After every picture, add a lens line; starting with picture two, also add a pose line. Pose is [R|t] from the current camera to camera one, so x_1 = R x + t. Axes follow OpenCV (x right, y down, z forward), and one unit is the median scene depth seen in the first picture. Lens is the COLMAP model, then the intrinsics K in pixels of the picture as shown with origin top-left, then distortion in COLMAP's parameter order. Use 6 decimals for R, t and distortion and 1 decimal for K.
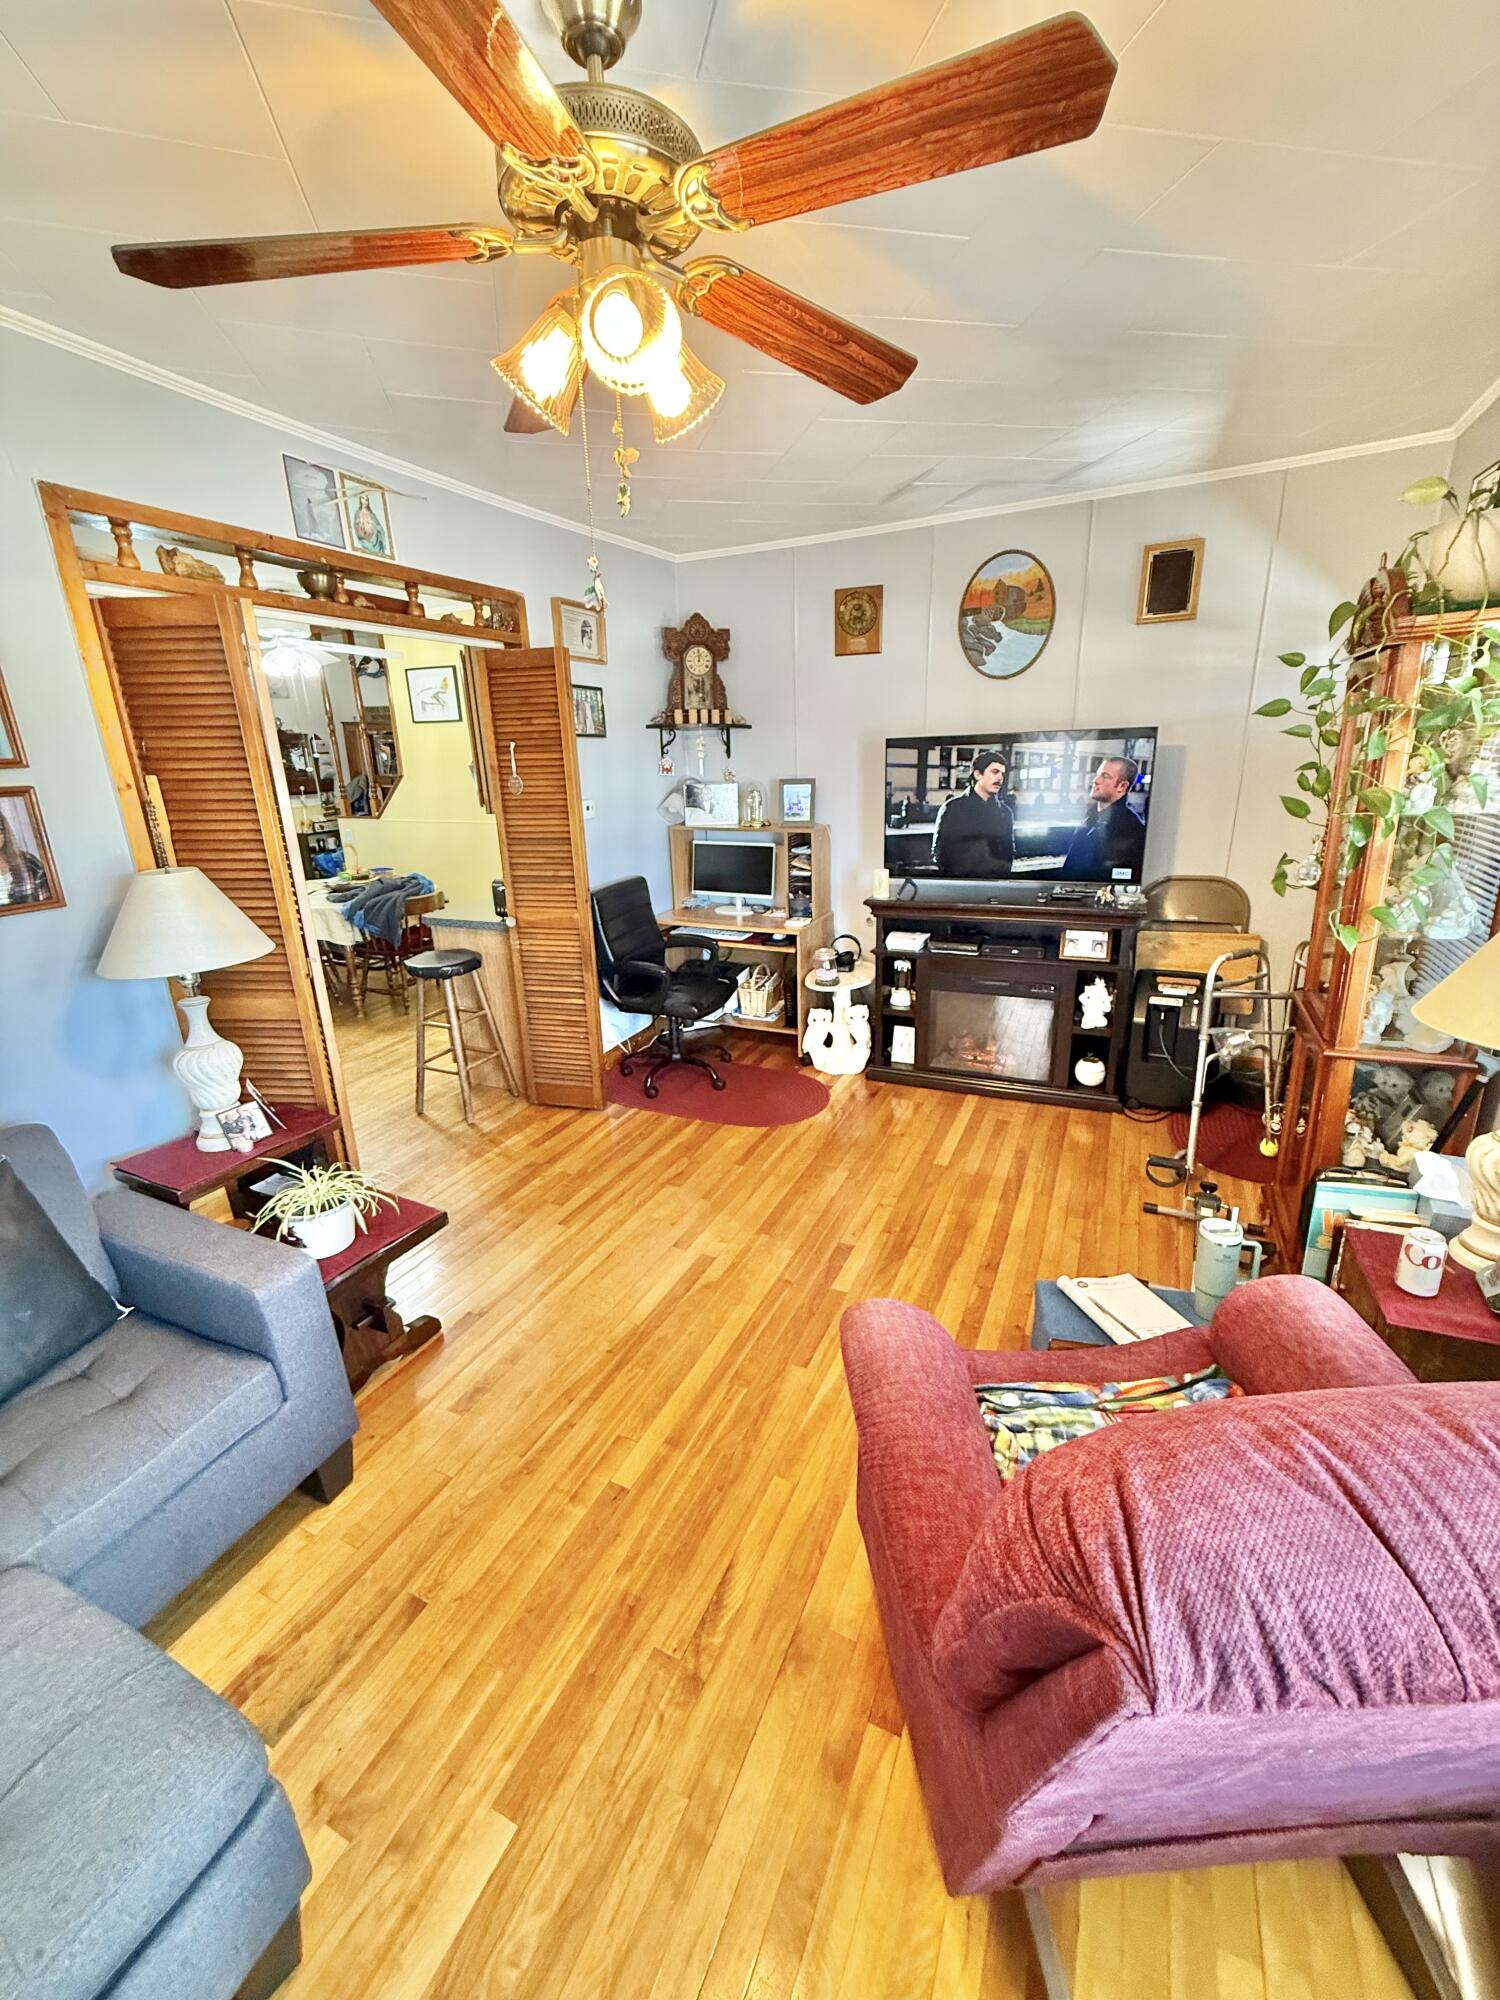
lens RADIAL K [[795.9, 0, 747.2], [0, 795.9, 1000.7], [0, 0, 1]] dist [-0.001196, -0.000548]
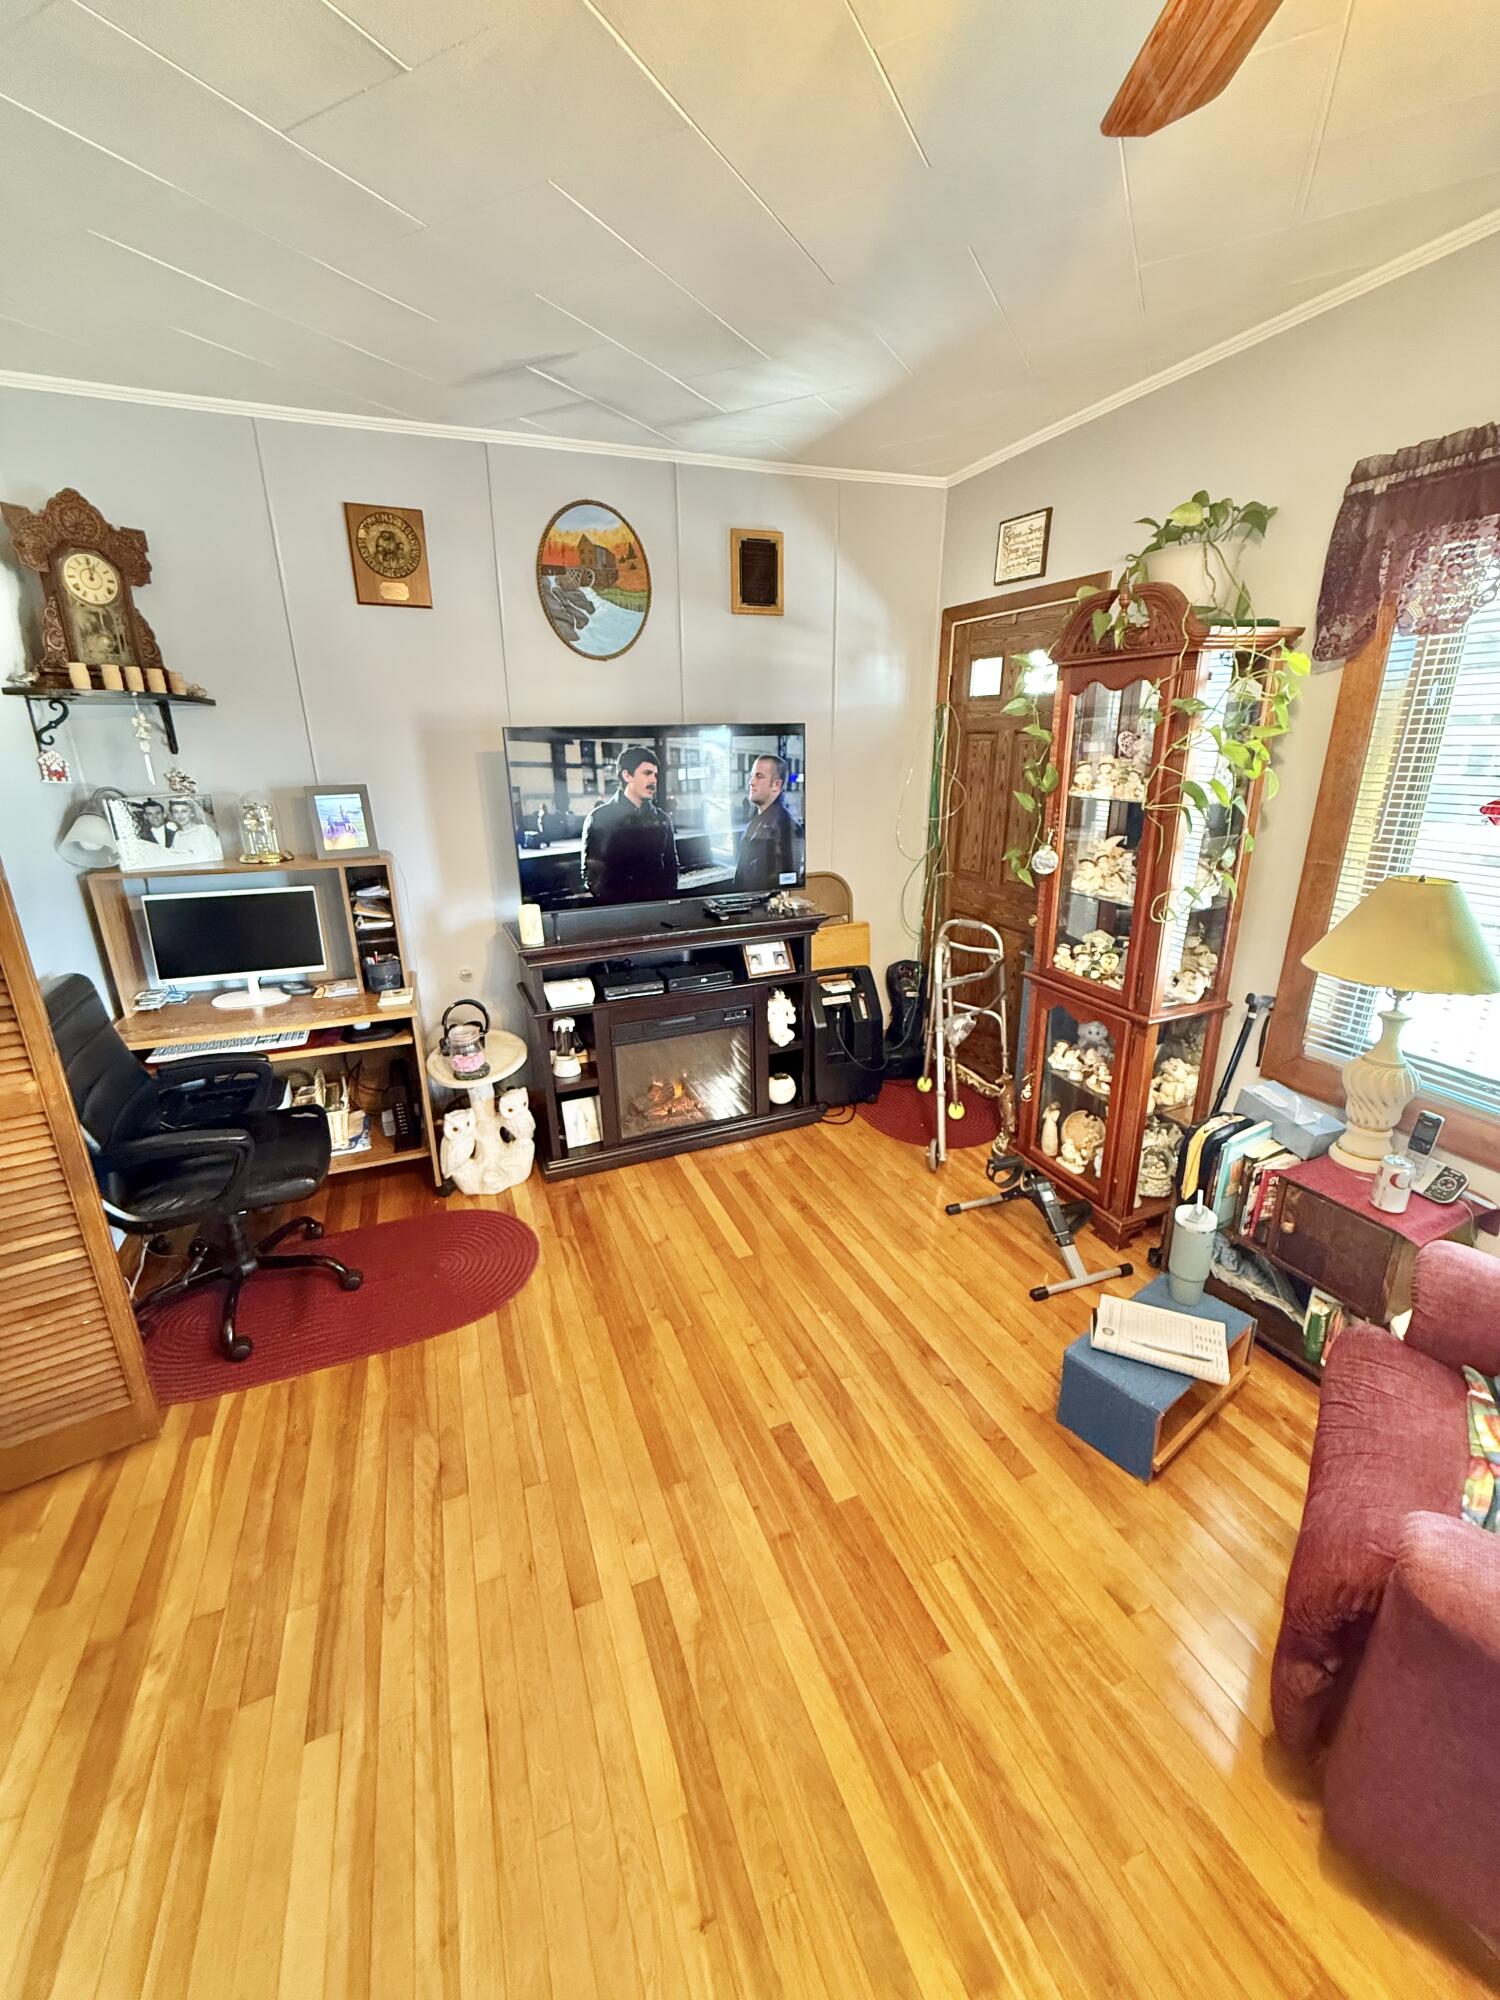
lens RADIAL K [[795.9, 0, 761.5], [0, 795.9, 999.6], [0, 0, 1]] dist [-0.001196, -0.000548]
pose [[0.670420, -0.209380, 0.711827, -0.236758], [0.213011, 0.973287, 0.085666, -0.100331], [-0.710748, 0.094194, 0.697111, 0.351942]]
